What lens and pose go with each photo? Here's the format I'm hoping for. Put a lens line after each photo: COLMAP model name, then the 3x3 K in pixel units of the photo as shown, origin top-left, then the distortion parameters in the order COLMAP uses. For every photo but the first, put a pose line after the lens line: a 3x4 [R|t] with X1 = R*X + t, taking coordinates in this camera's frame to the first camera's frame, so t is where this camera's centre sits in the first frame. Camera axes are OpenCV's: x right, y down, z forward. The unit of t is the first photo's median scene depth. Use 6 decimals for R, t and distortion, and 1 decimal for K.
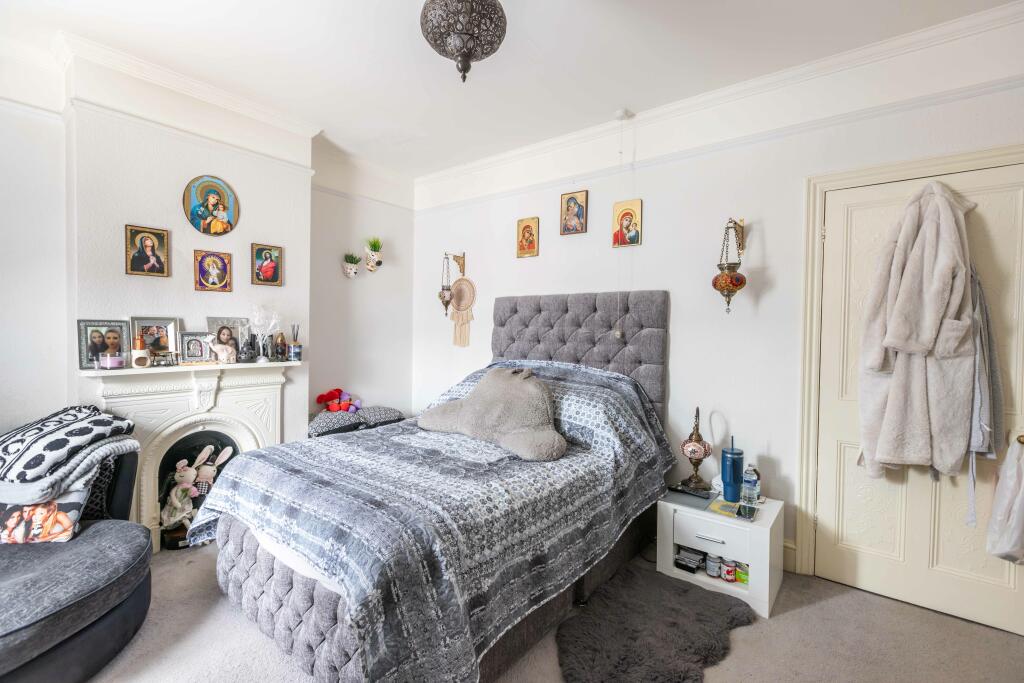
lens RADIAL K [[453.7, 0, 507.9], [0, 453.7, 338.7], [0, 0, 1]] dist [0.000481, 0.000097]
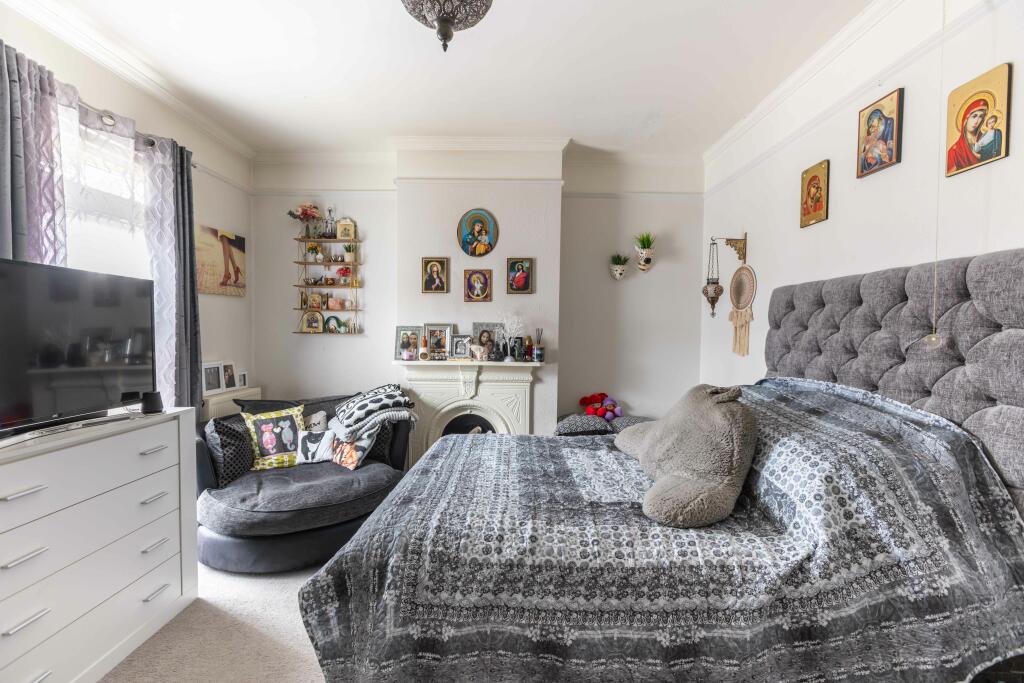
lens RADIAL K [[453.7, 0, 507.9], [0, 453.7, 338.7], [0, 0, 1]] dist [0.000481, 0.000097]
pose [[0.616498, 0.009137, -0.787303, 0.374640], [-0.017648, 0.999842, -0.002216, -0.003058], [0.787158, 0.015260, 0.616562, 0.308148]]
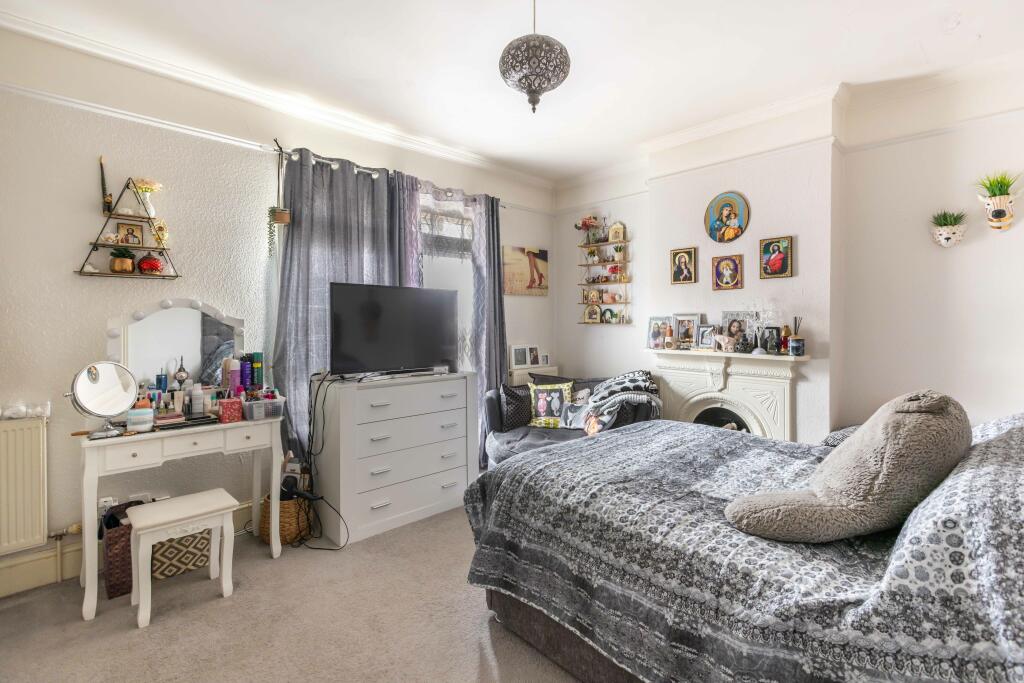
lens RADIAL K [[464.2, 0, 508.0], [0, 464.2, 318.8], [0, 0, 1]] dist [0.001595, -0.000013]
pose [[-0.138466, -0.014318, -0.990264, 0.614729], [-0.021130, 0.999711, -0.011500, -0.003680], [0.990142, 0.019332, -0.138728, 0.611956]]
